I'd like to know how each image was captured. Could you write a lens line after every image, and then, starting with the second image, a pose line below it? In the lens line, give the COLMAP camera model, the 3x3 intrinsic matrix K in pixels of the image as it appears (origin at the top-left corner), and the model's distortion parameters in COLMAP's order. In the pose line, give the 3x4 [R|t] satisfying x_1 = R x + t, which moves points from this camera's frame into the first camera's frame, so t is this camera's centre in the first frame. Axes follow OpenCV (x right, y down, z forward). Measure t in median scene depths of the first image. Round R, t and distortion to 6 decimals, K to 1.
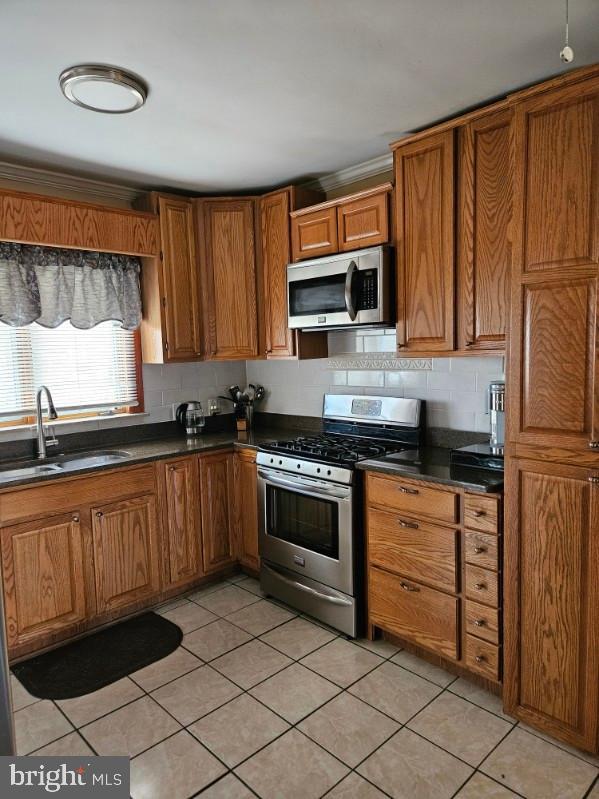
lens RADIAL K [[524.6, 0, 299.5], [0, 524.6, 399.5], [0, 0, 1]] dist [0.048025, -0.041635]
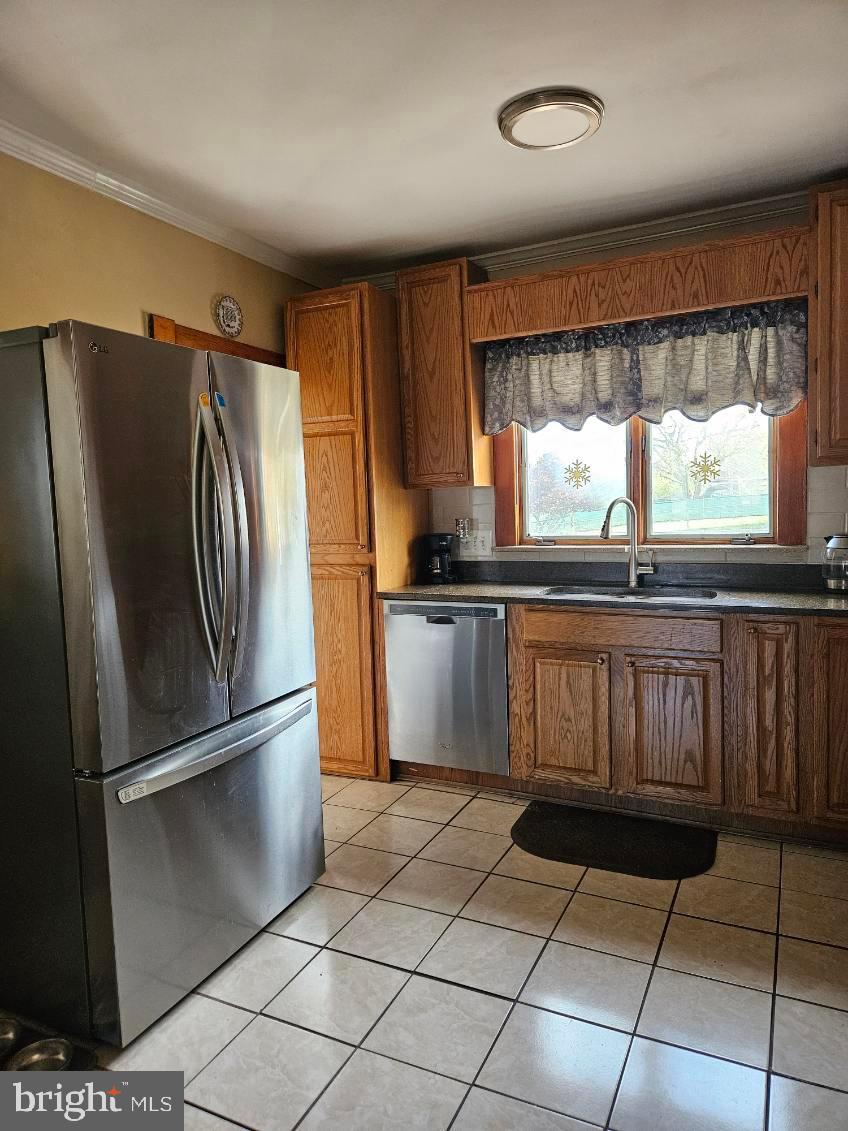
lens RADIAL K [[742.6, 0, 424.0], [0, 742.6, 565.5], [0, 0, 1]] dist [0.048025, -0.041635]
pose [[0.332280, 0.105517, -0.937260, 0.487249], [-0.062384, 0.994005, 0.089789, -0.004985], [0.941115, 0.028635, 0.336870, 0.322904]]
